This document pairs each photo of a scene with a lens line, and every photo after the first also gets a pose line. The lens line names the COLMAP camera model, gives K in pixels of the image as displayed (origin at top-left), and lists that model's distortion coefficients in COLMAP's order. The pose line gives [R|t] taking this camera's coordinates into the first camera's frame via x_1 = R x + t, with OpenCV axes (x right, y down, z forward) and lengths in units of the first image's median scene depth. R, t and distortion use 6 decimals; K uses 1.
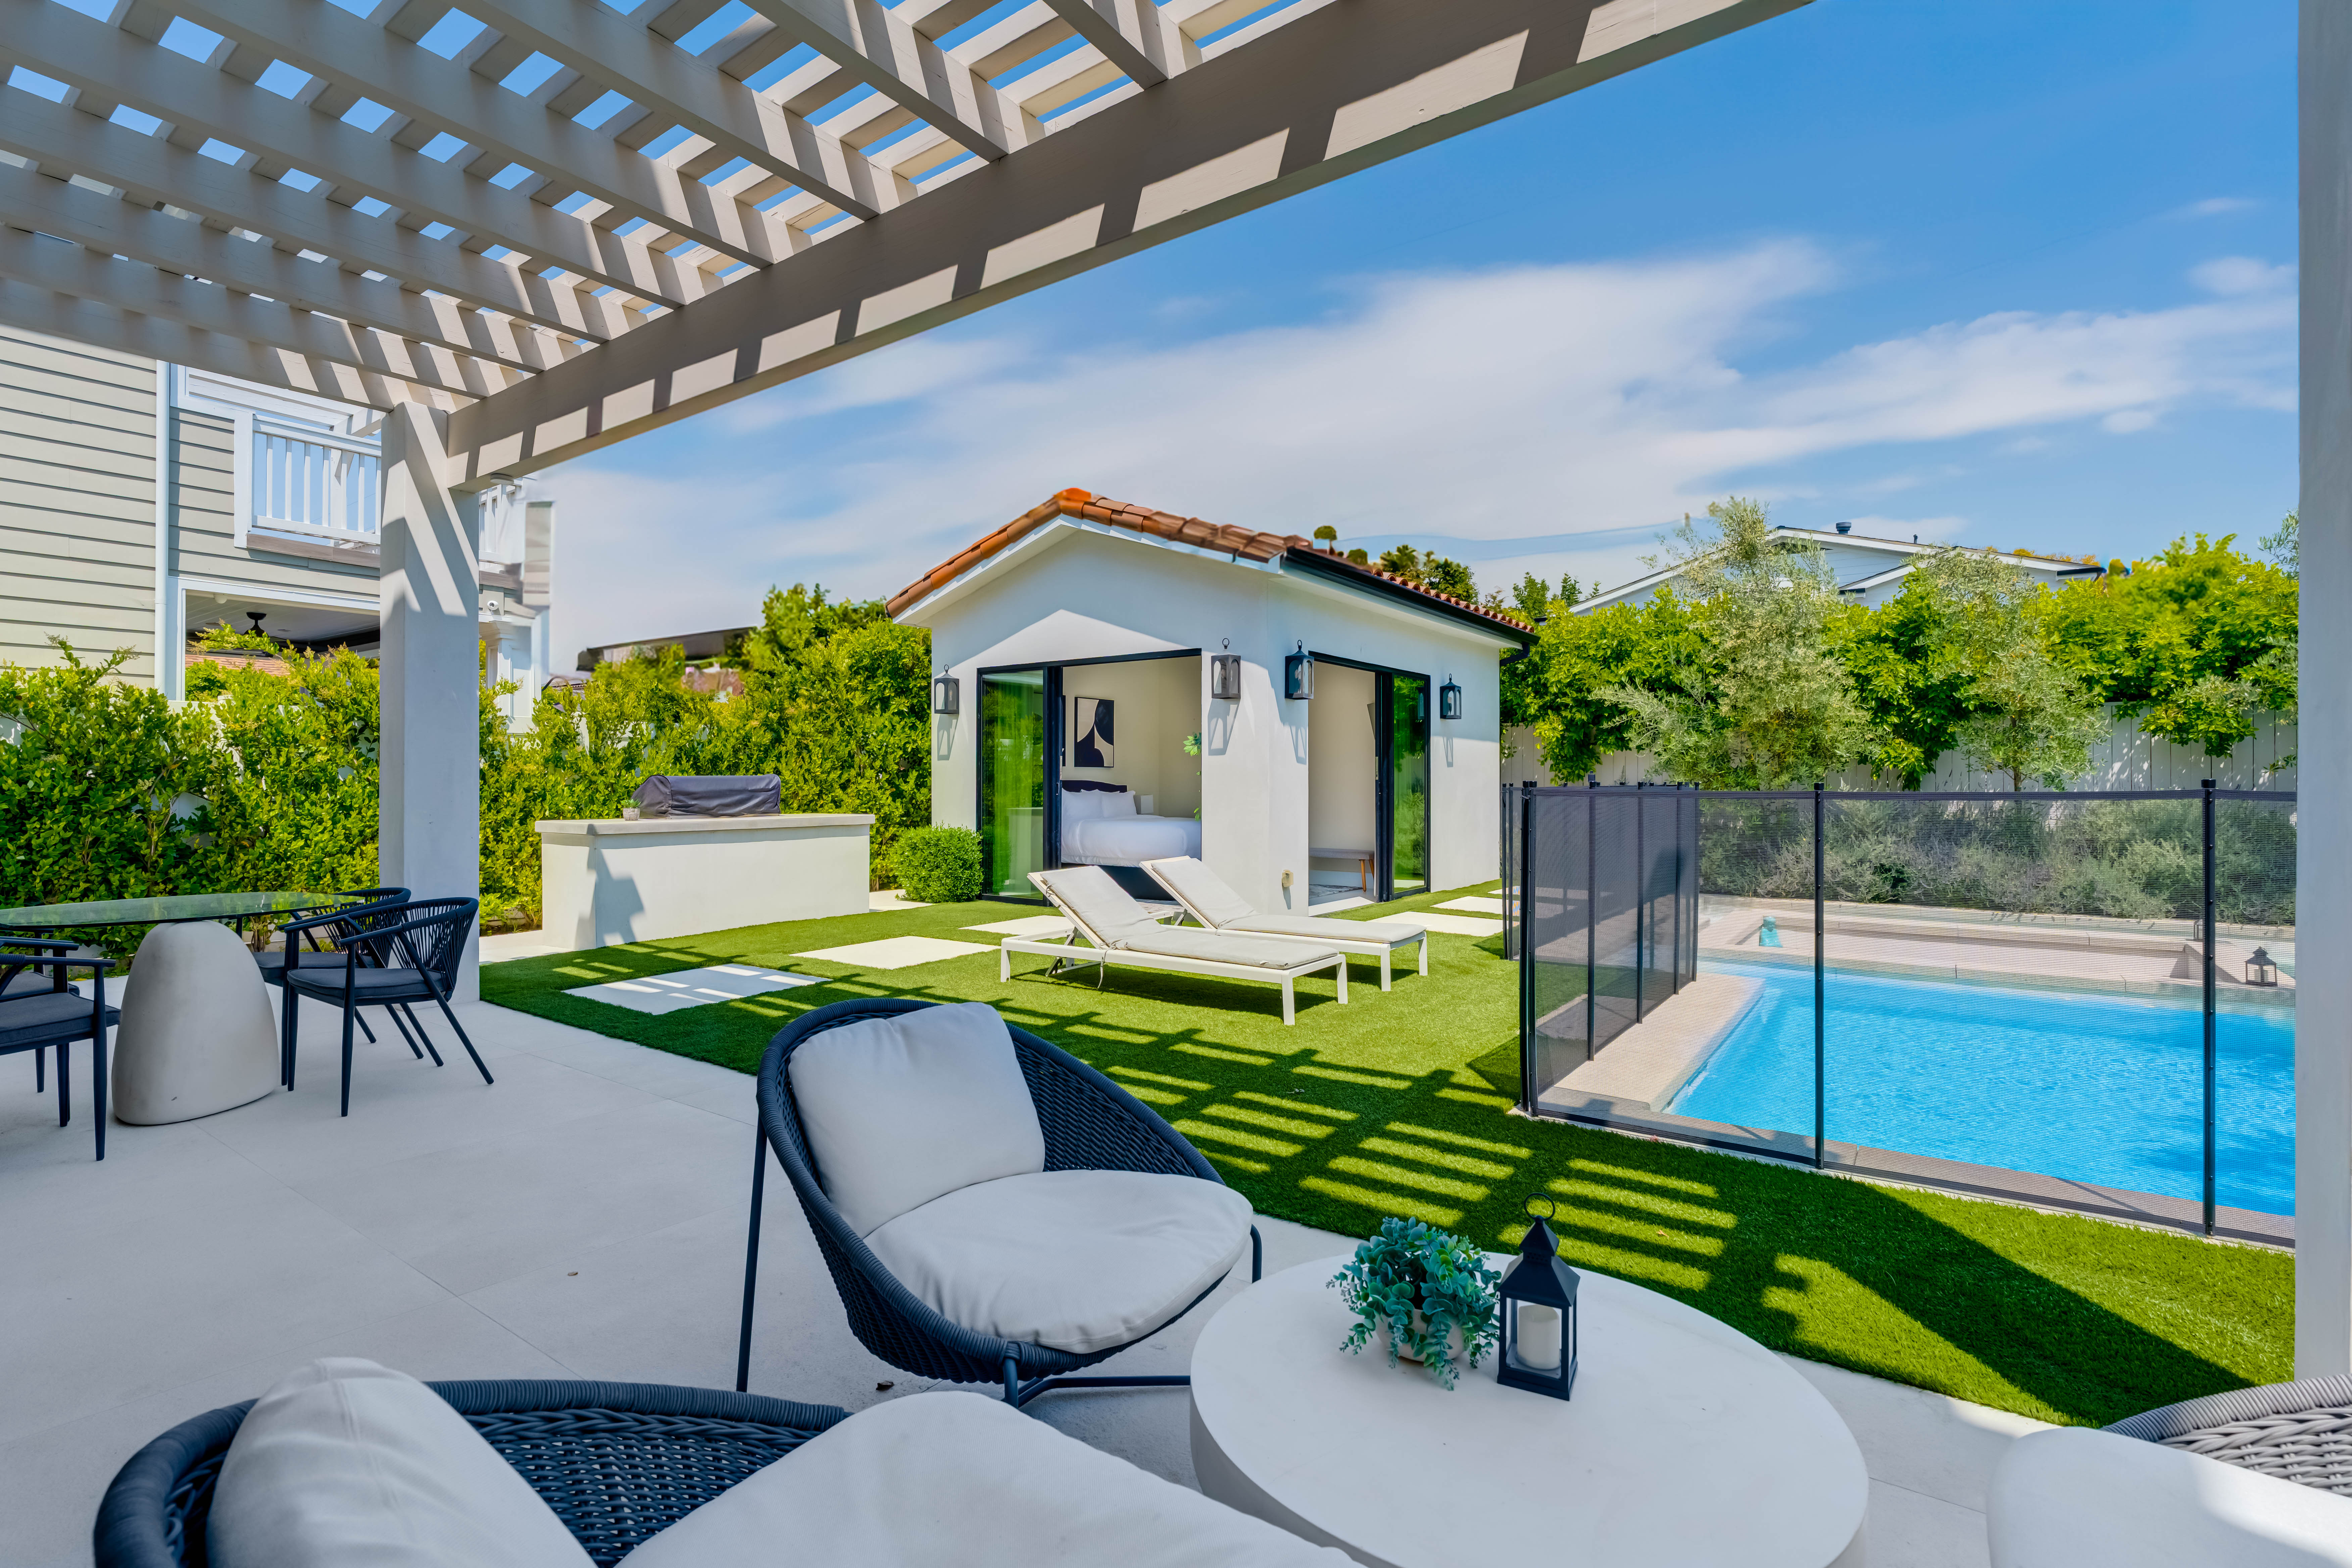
lens RADIAL K [[1073.4, 0, 1189.1], [0, 1073.4, 774.3], [0, 0, 1]] dist [-0.002590, 0.003163]
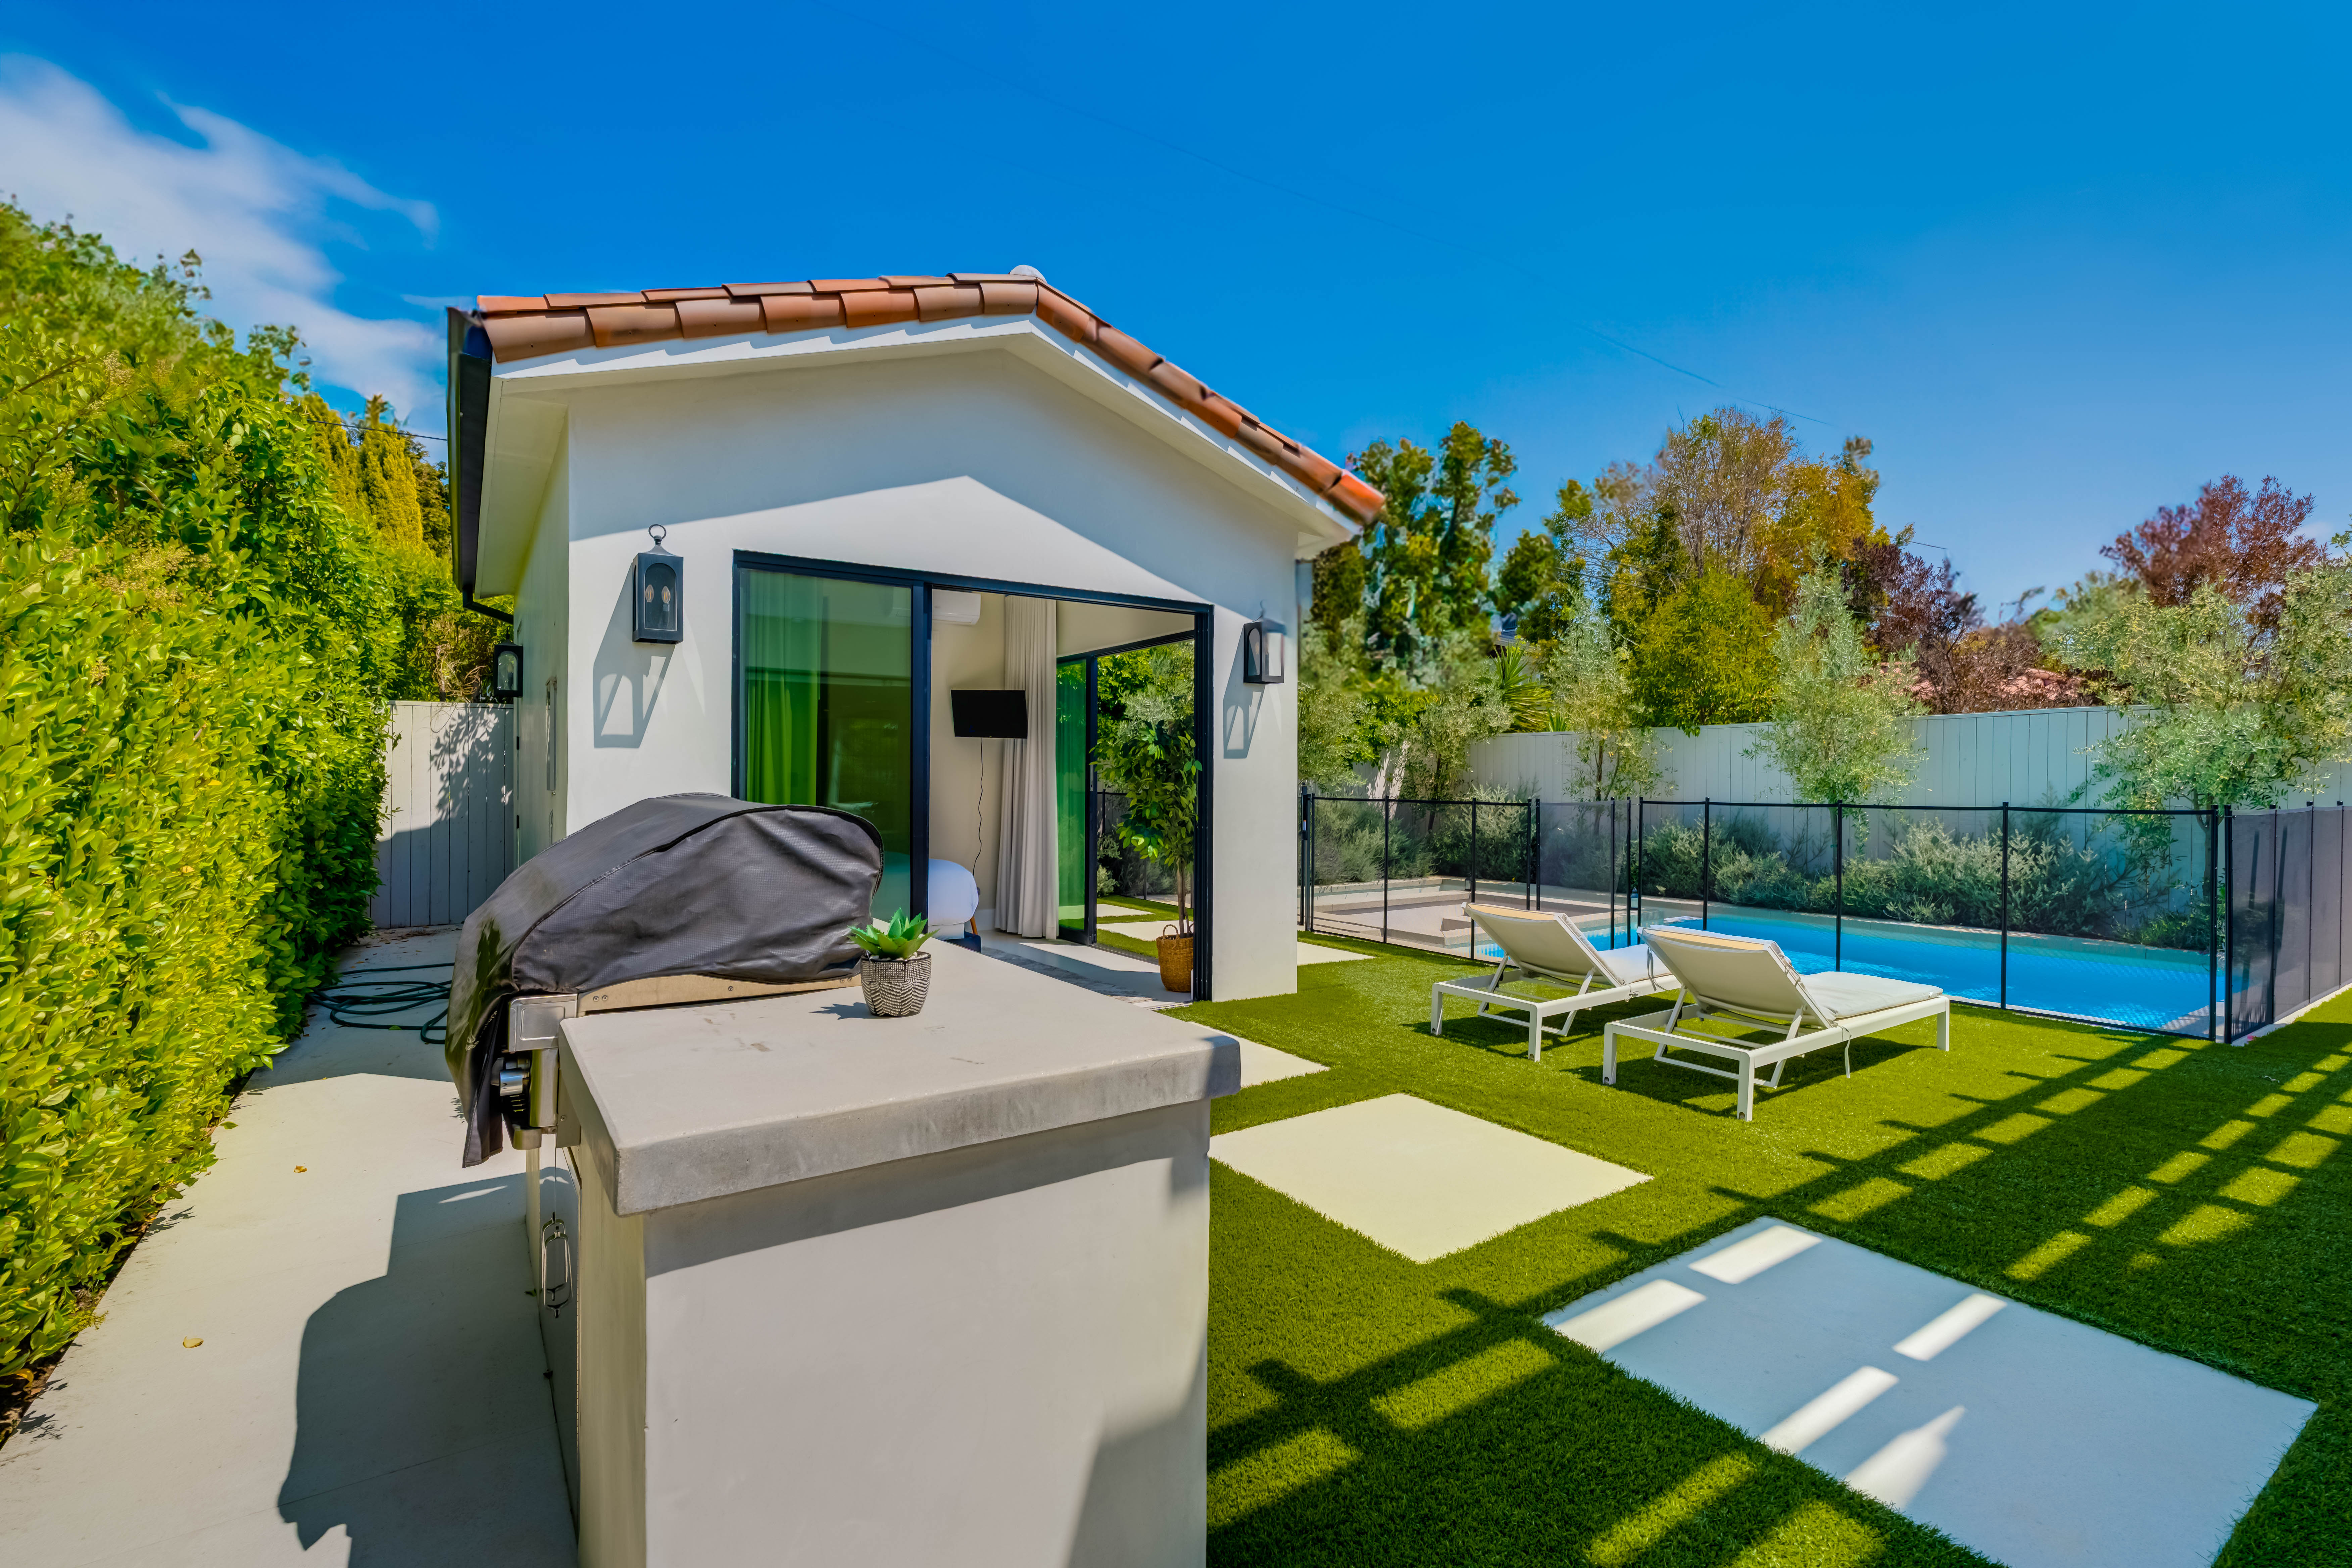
lens RADIAL K [[1073.4, 0, 1186.5], [0, 1073.4, 775.0], [0, 0, 1]] dist [-0.002590, 0.003163]
pose [[0.354291, 0.006665, 0.935111, -0.612739], [-0.011771, 0.999927, -0.002667, -0.005063], [-0.935061, -0.010062, 0.354344, 0.738001]]
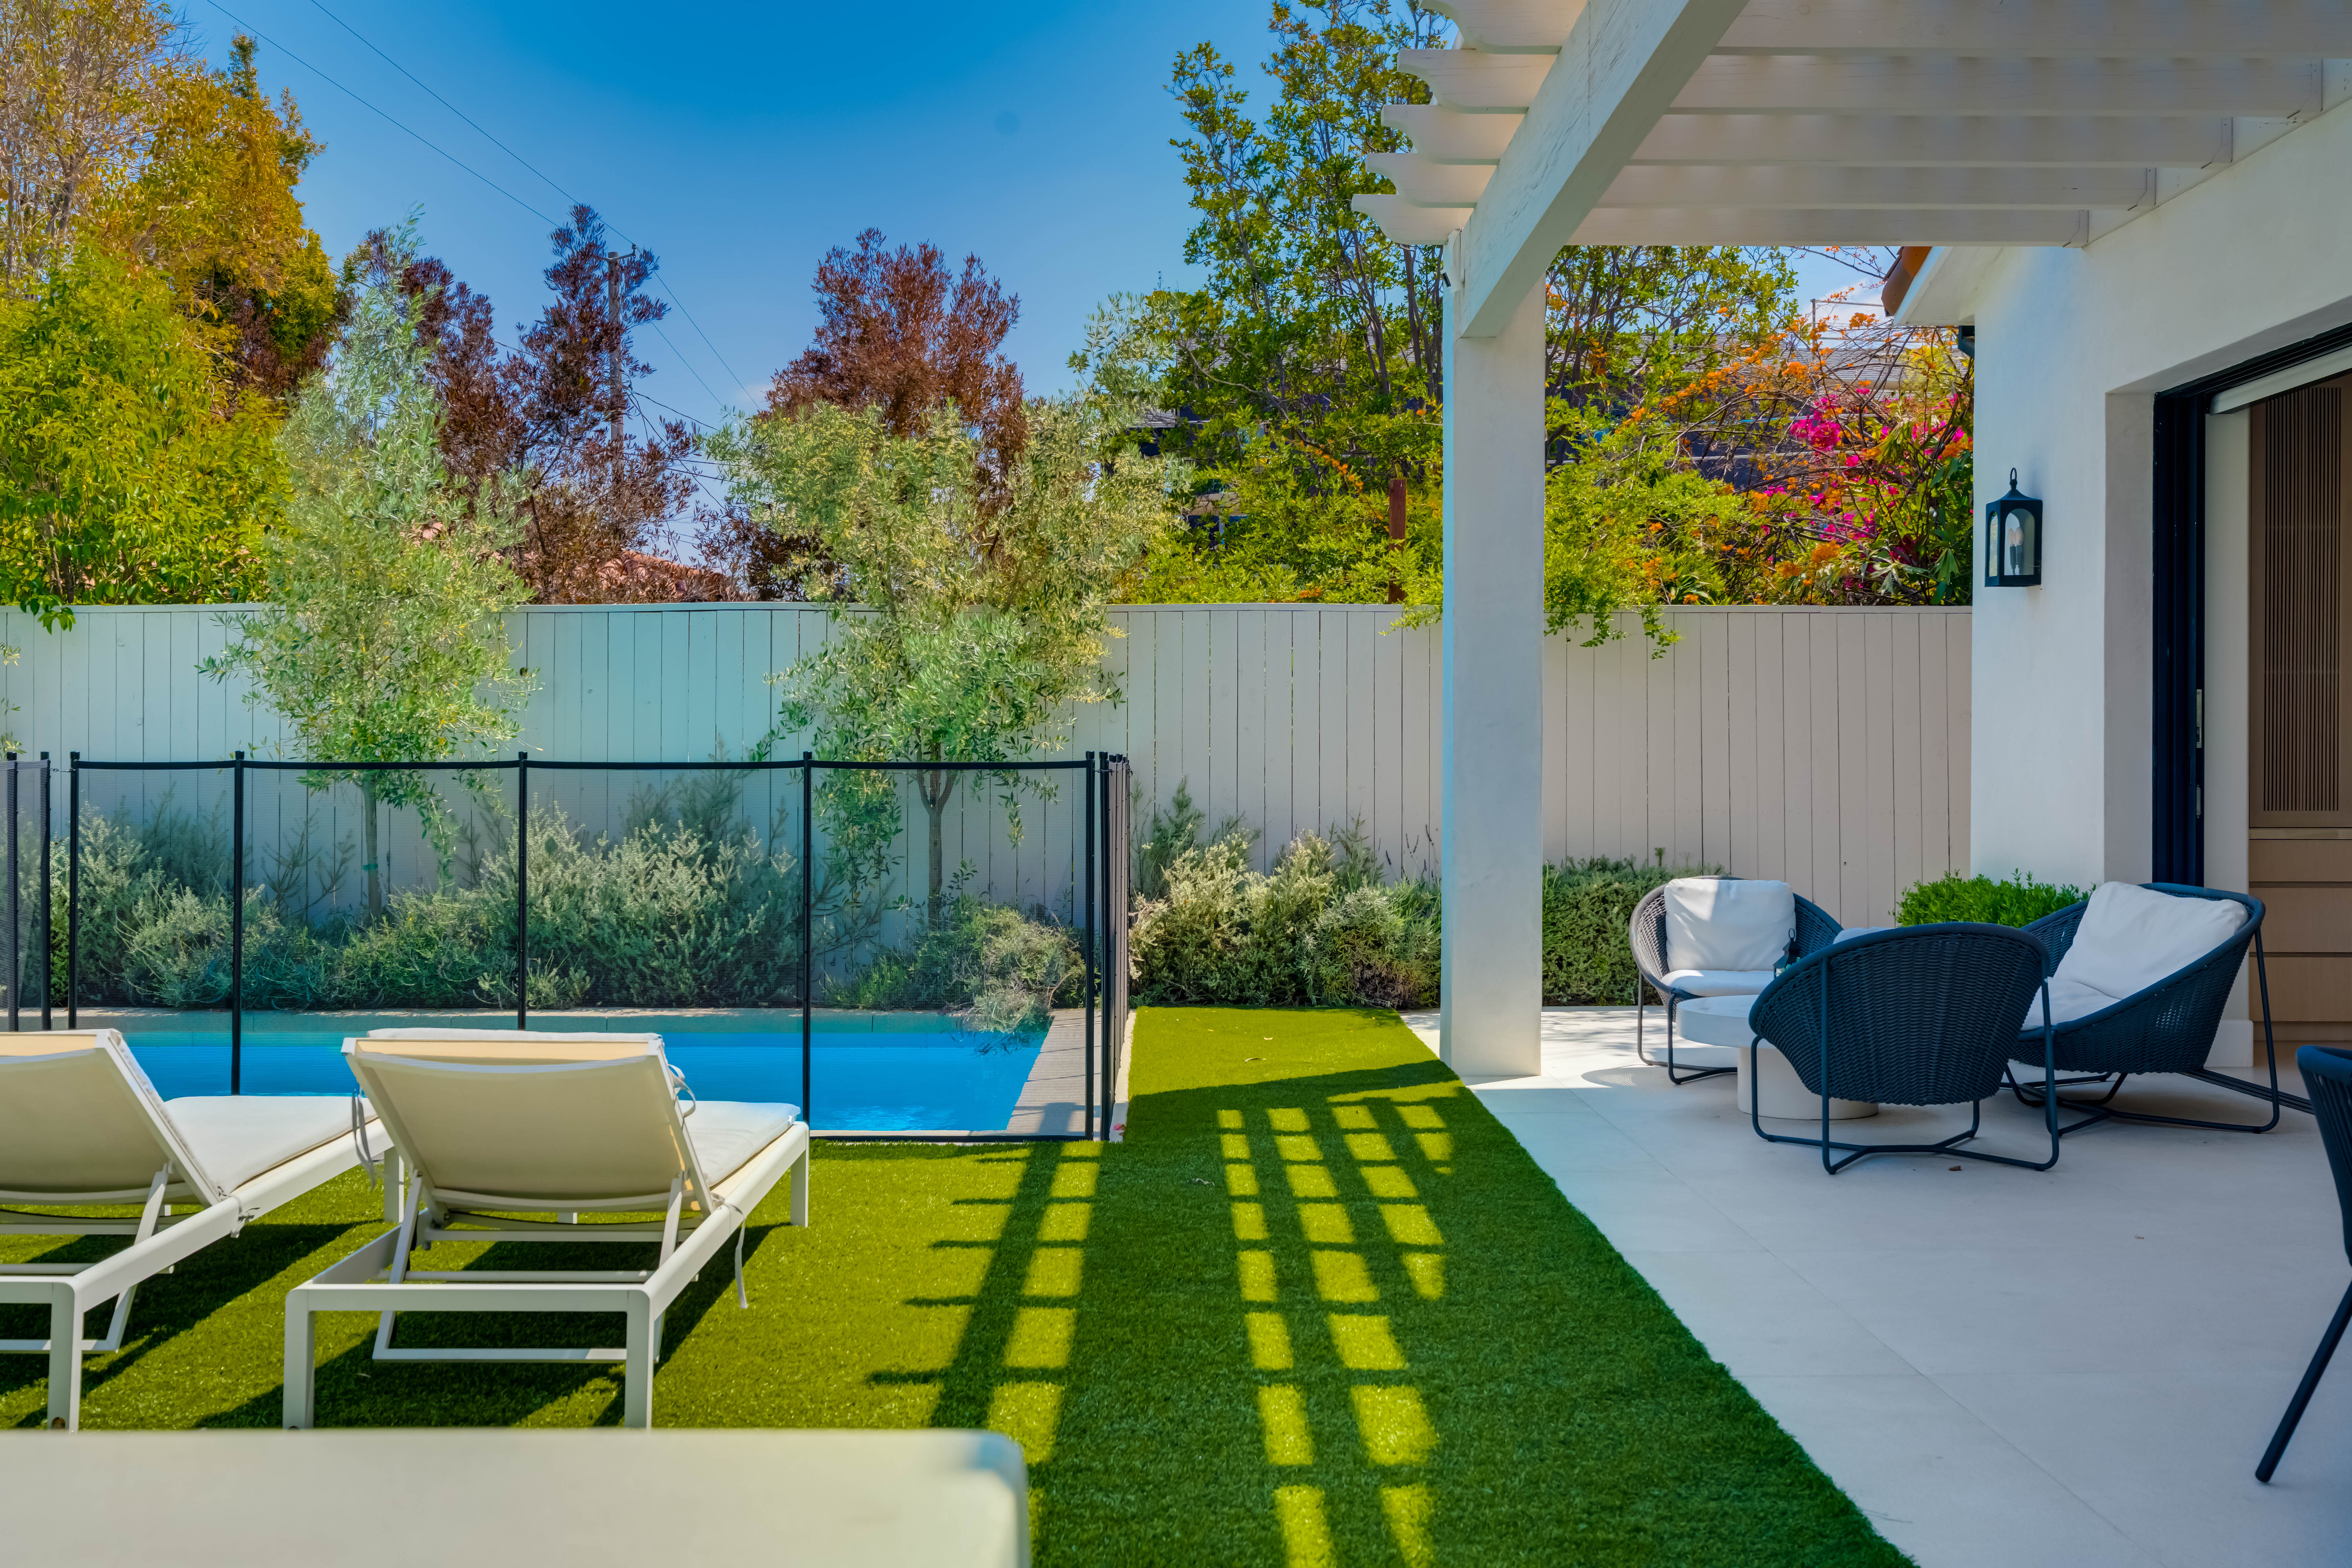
lens RADIAL K [[2361.9, 0, 1186.5], [0, 2361.9, 765.1], [0, 0, 1]] dist [-0.008224, 0.000000]
pose [[-0.567905, -0.000732, 0.823094, -0.531011], [-0.008577, 0.999951, -0.005028, 0.009962], [-0.823050, -0.009915, -0.567883, 0.841587]]
